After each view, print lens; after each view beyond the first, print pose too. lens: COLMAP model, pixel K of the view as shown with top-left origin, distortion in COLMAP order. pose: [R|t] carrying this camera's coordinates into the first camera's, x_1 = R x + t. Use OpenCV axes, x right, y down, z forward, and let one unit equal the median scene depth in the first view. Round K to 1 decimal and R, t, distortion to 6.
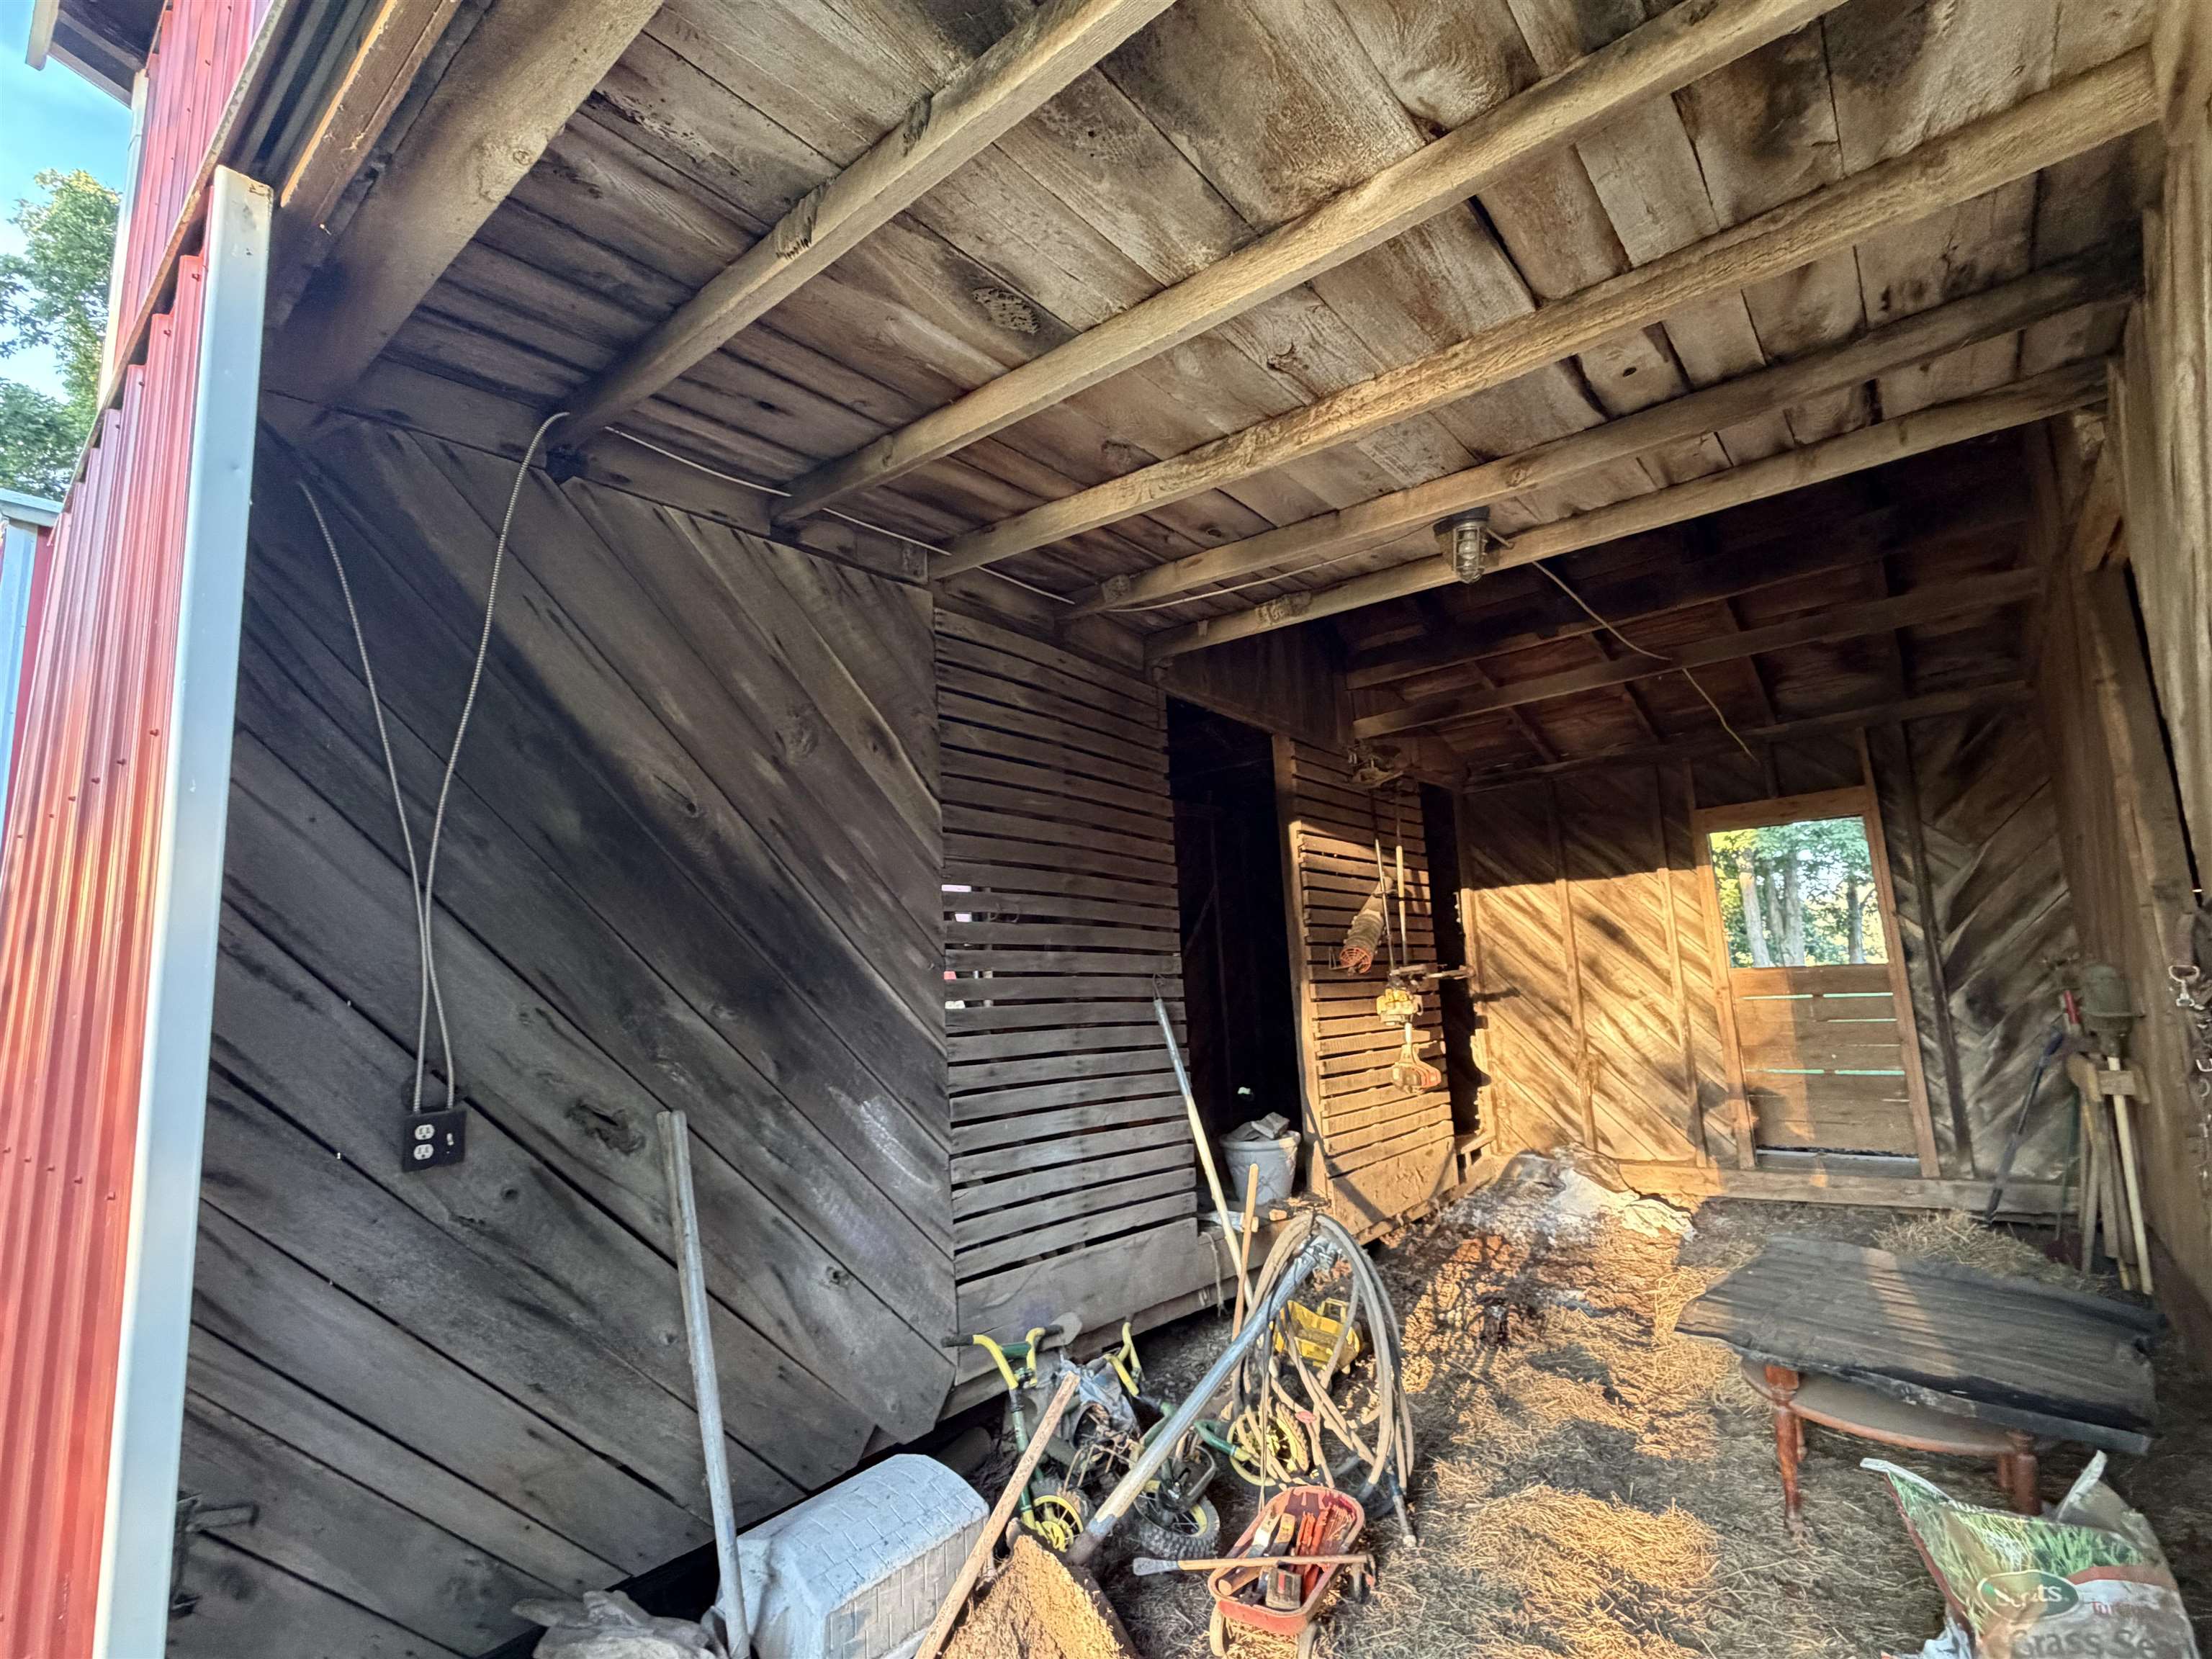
lens RADIAL K [[1021.9, 0, 1106.0], [0, 1021.9, 829.5], [0, 0, 1]] dist [-0.000554, -0.000744]
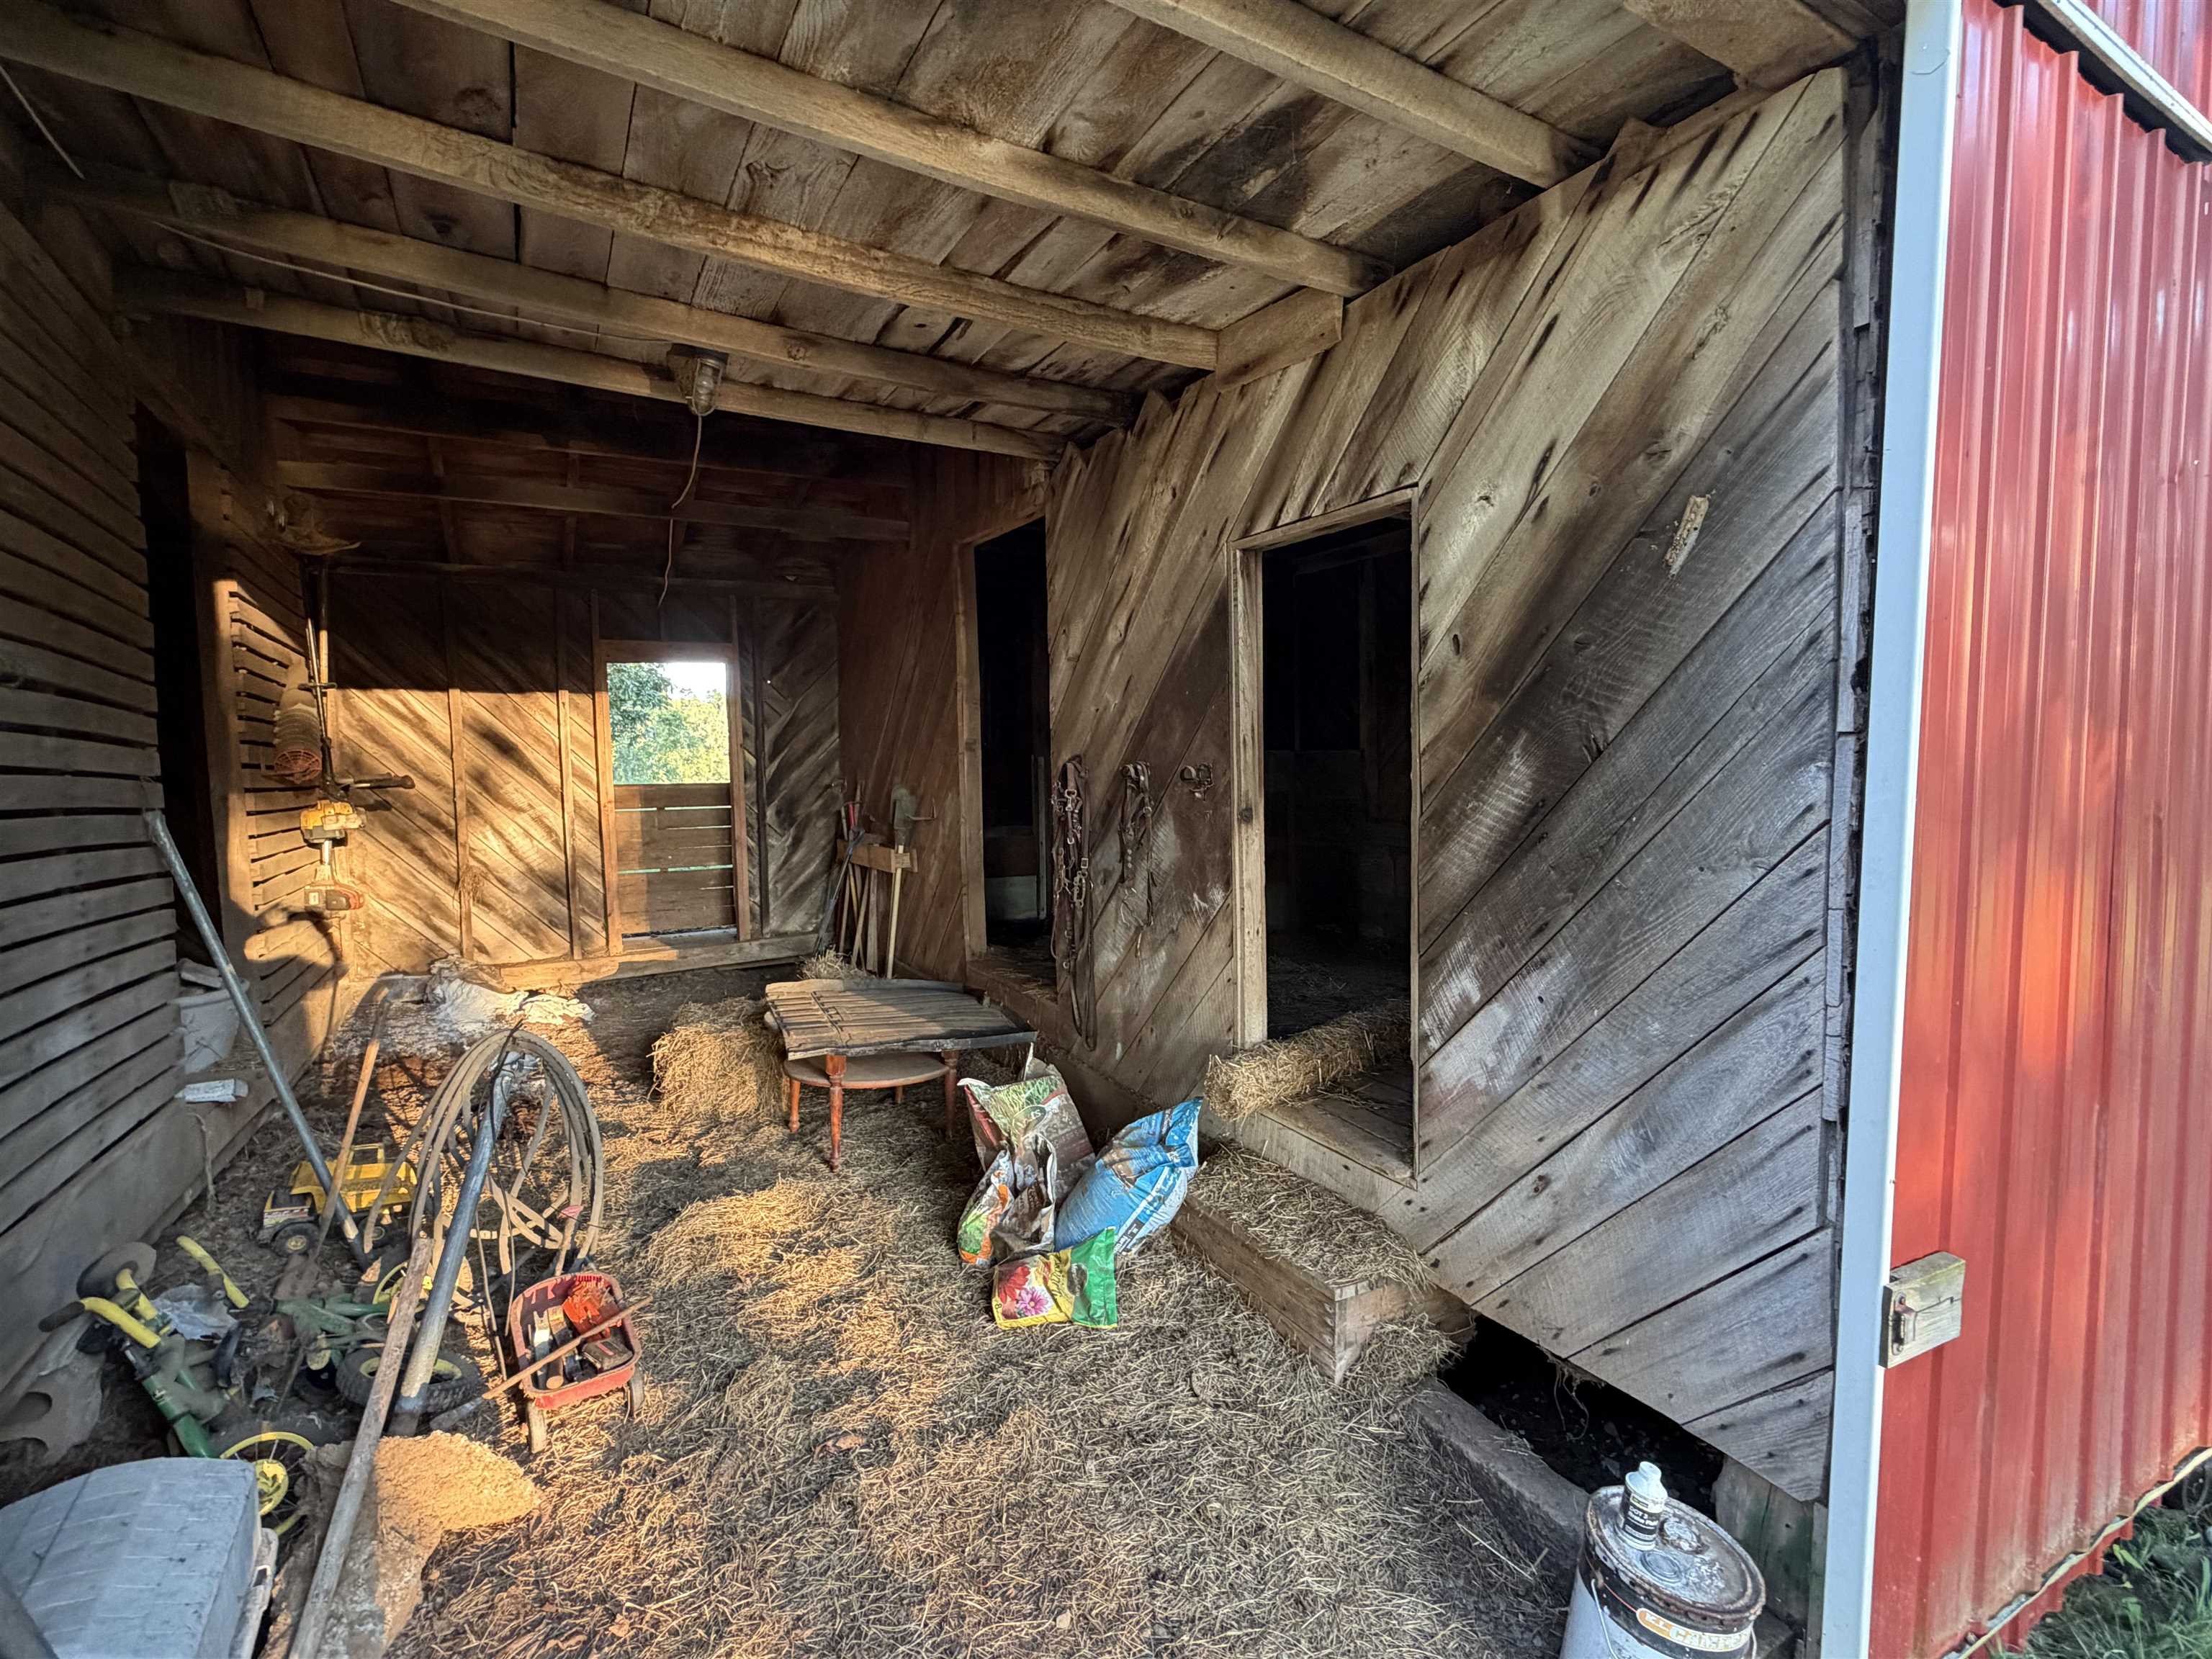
lens RADIAL K [[1021.9, 0, 1106.0], [0, 1021.9, 829.5], [0, 0, 1]] dist [-0.000554, -0.000744]
pose [[0.351368, -0.019481, 0.936035, -0.285594], [-0.146381, 0.986345, 0.075476, 0.021443], [-0.924723, -0.163538, 0.343719, 0.108315]]
